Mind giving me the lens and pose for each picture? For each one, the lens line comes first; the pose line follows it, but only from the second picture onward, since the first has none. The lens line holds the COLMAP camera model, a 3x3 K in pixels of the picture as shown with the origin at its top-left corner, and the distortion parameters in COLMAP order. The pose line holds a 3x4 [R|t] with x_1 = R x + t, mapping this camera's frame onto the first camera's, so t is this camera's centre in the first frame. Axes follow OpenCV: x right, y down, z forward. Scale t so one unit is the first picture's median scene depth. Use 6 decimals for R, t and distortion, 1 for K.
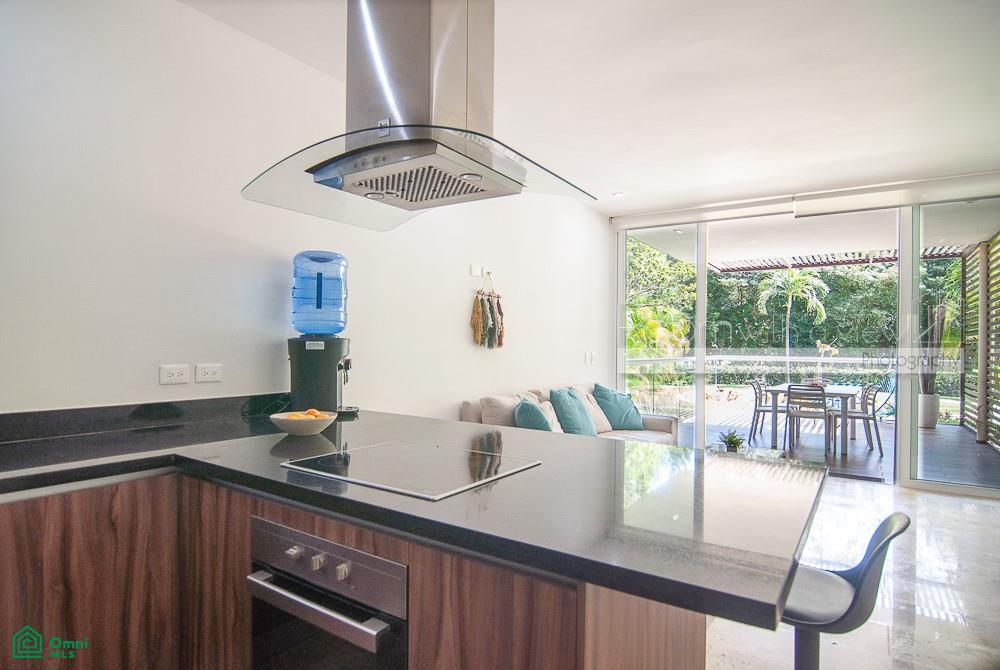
lens RADIAL K [[539.0, 0, 500.0], [0, 539.0, 335.0], [0, 0, 1]] dist [-0.007662, -0.001232]
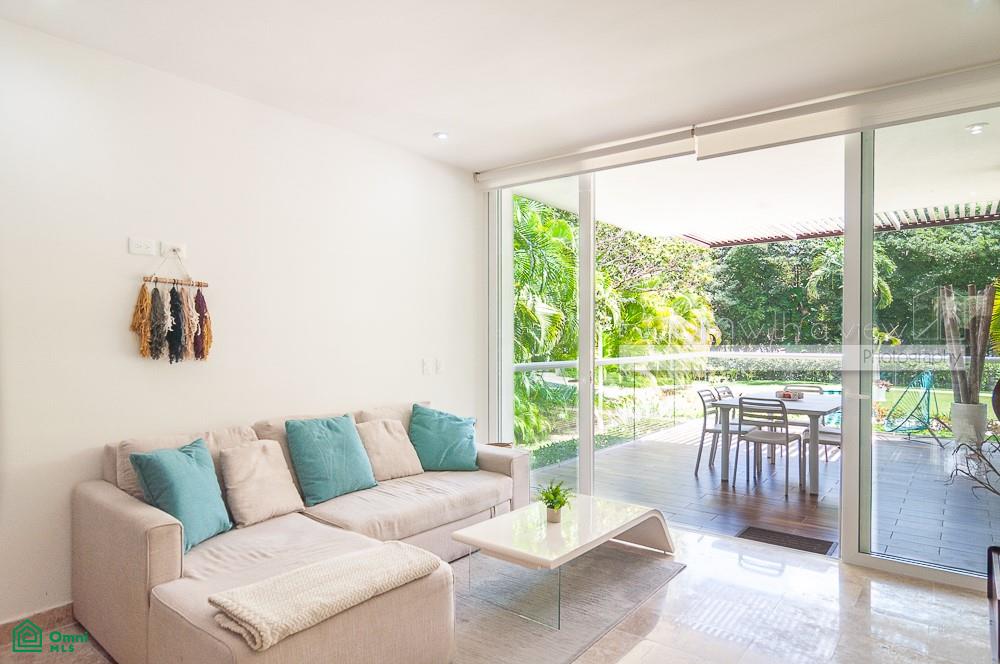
lens RADIAL K [[588.9, 0, 503.9], [0, 588.9, 334.2], [0, 0, 1]] dist [0.004818, 0.001667]
pose [[0.997656, -0.012665, -0.067247, 0.446551], [0.013730, 0.999787, 0.015408, -0.016205], [0.067038, -0.016295, 0.997617, 0.297991]]
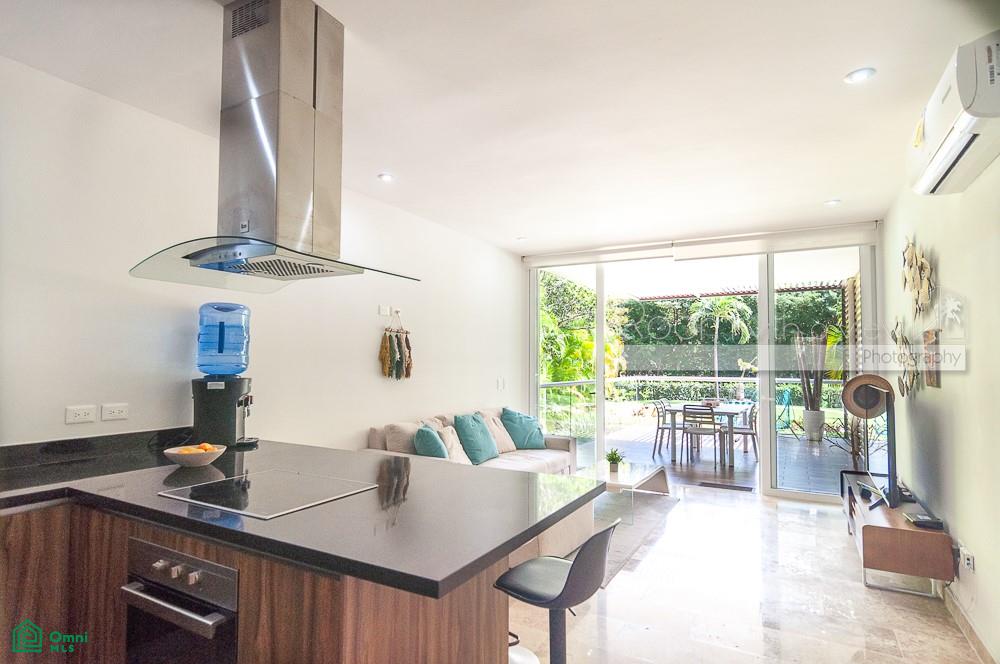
lens RADIAL K [[523.3, 0, 500.0], [0, 523.3, 332.0], [0, 0, 1]] dist [0.003610, 0.000627]
pose [[0.996593, -0.001631, 0.082455, 0.104859], [0.004914, 0.999202, -0.039636, -0.029514], [-0.082325, 0.039906, 0.995806, -0.104128]]
